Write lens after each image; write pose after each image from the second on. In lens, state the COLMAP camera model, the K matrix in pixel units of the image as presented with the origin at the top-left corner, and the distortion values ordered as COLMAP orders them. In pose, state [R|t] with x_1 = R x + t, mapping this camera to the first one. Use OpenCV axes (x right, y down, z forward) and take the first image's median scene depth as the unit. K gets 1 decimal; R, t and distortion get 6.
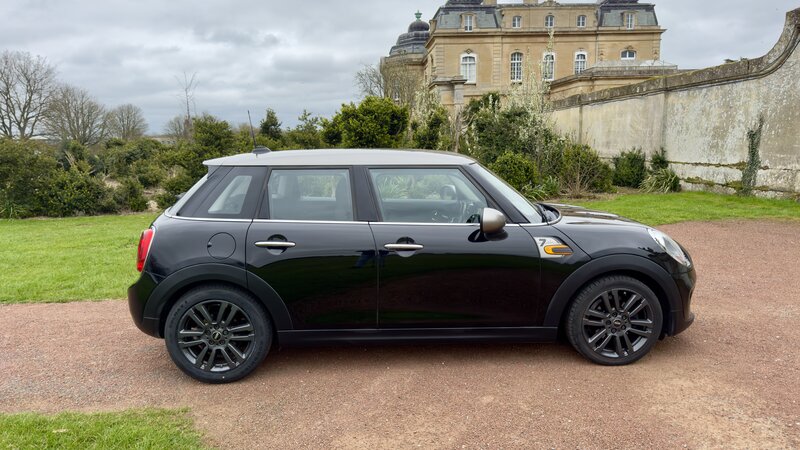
lens RADIAL K [[553.9, 0, 401.9], [0, 553.9, 237.9], [0, 0, 1]] dist [0.059170, -0.069180]
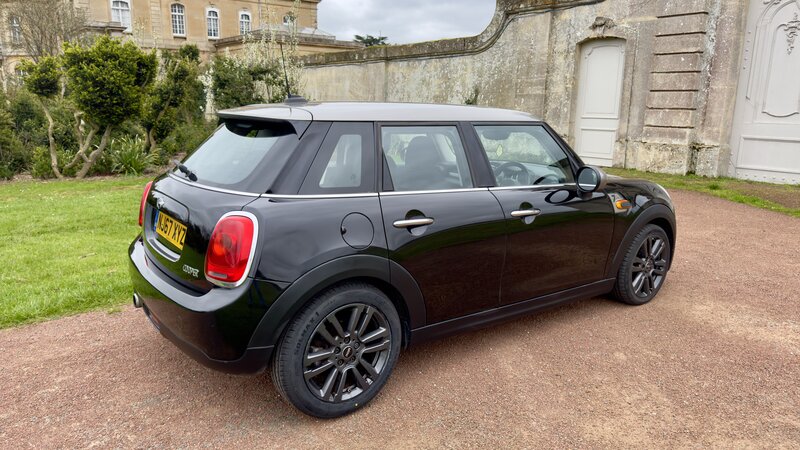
lens RADIAL K [[556.3, 0, 399.5], [0, 556.3, 235.7], [0, 0, 1]] dist [0.055421, -0.065494]
pose [[0.829185, -0.098006, 0.550315, -0.172018], [0.065156, 0.994745, 0.078981, -0.008126], [-0.555163, -0.029633, 0.831213, 0.091032]]
